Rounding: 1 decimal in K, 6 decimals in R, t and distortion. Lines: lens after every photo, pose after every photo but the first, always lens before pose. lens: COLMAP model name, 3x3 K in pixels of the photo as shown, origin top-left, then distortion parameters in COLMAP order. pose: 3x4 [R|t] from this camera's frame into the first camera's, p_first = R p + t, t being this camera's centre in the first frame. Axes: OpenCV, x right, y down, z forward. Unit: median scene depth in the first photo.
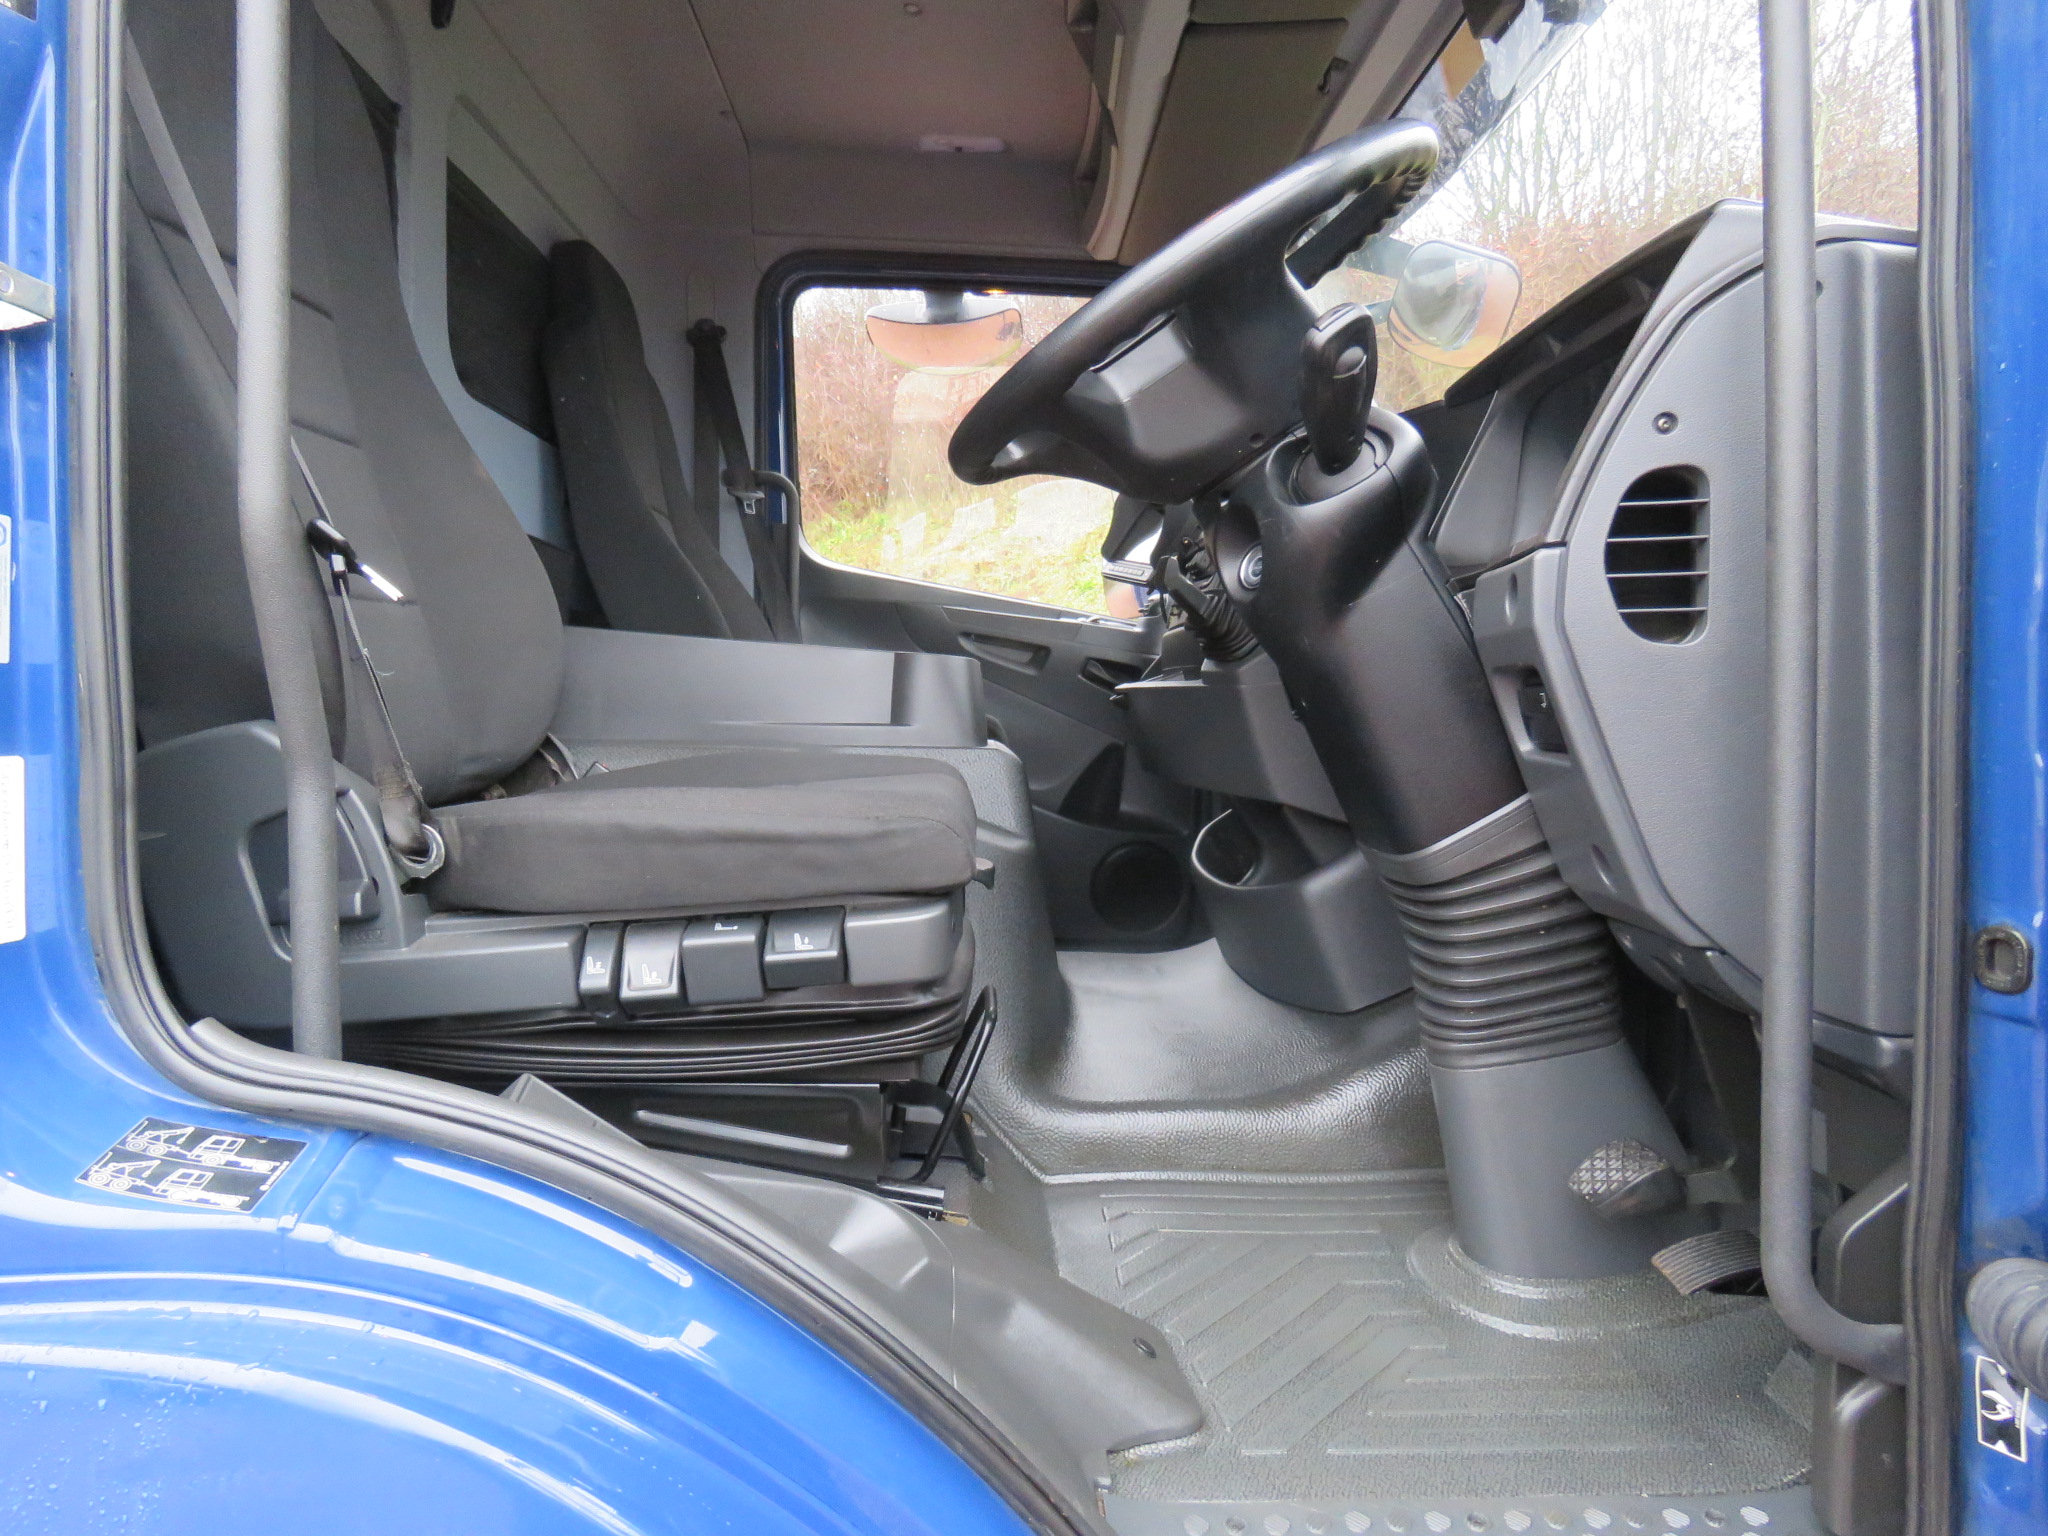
lens RADIAL K [[1286.4, 0, 1020.4], [0, 1286.4, 768.4], [0, 0, 1]] dist [-0.012643, -0.003629]
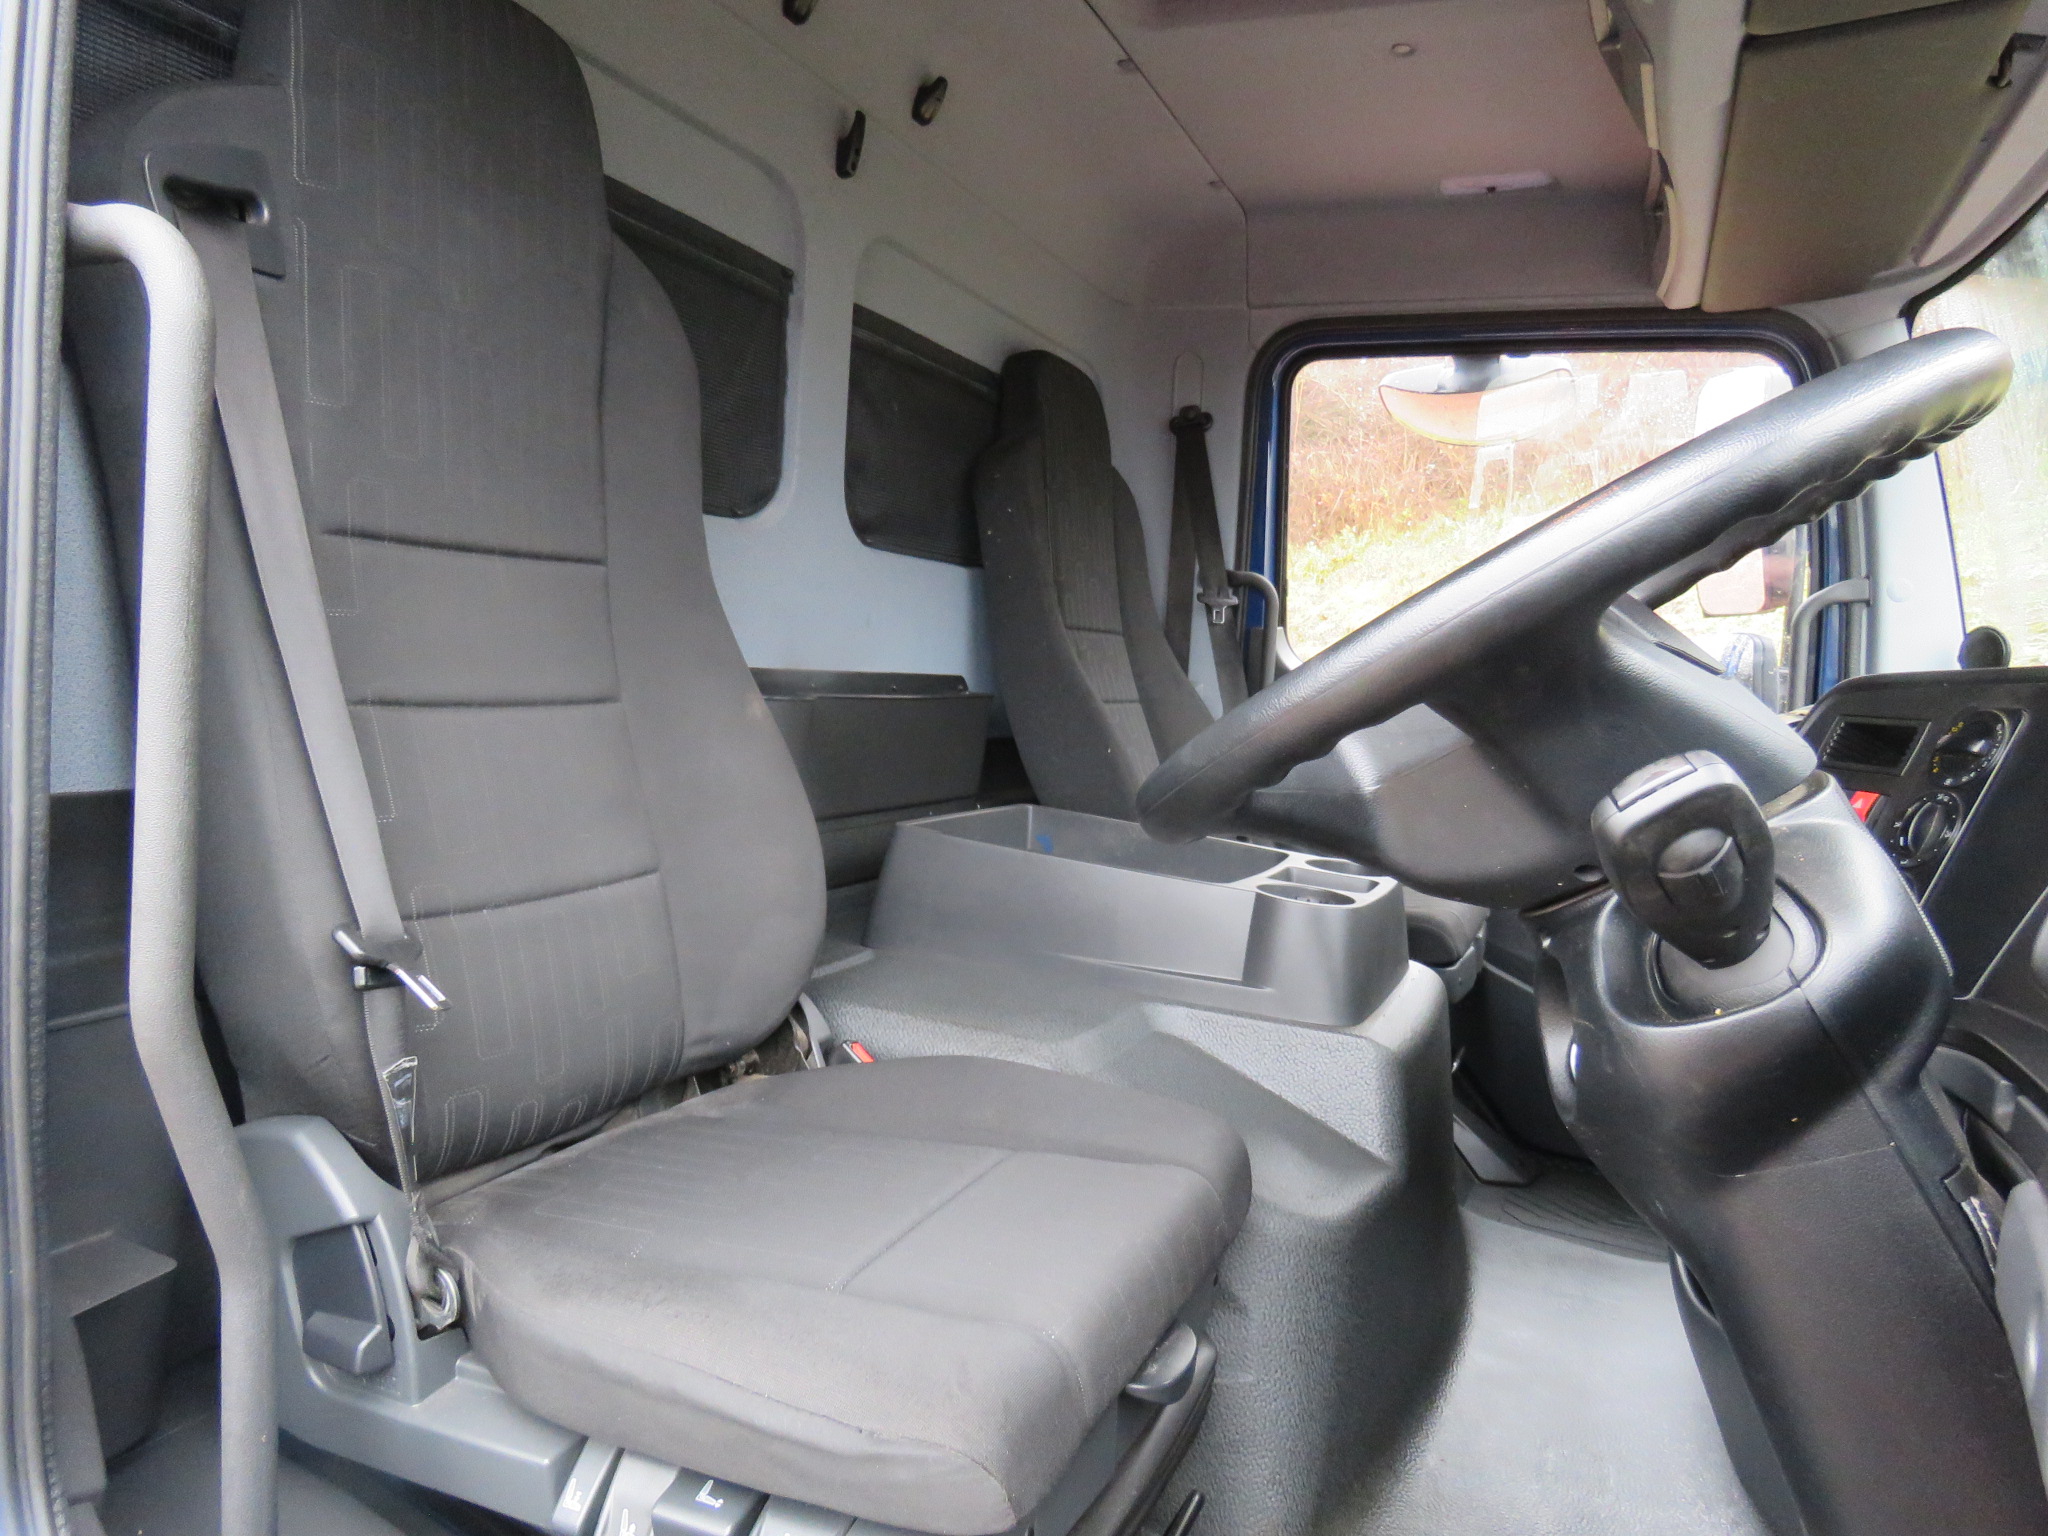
lens RADIAL K [[1286.4, 0, 1023.1], [0, 1286.4, 763.1], [0, 0, 1]] dist [-0.012643, -0.003629]
pose [[0.889285, 0.079049, -0.450470, 0.104047], [-0.073979, 0.996841, 0.028884, -0.147247], [0.451330, 0.007639, 0.892324, 0.168668]]
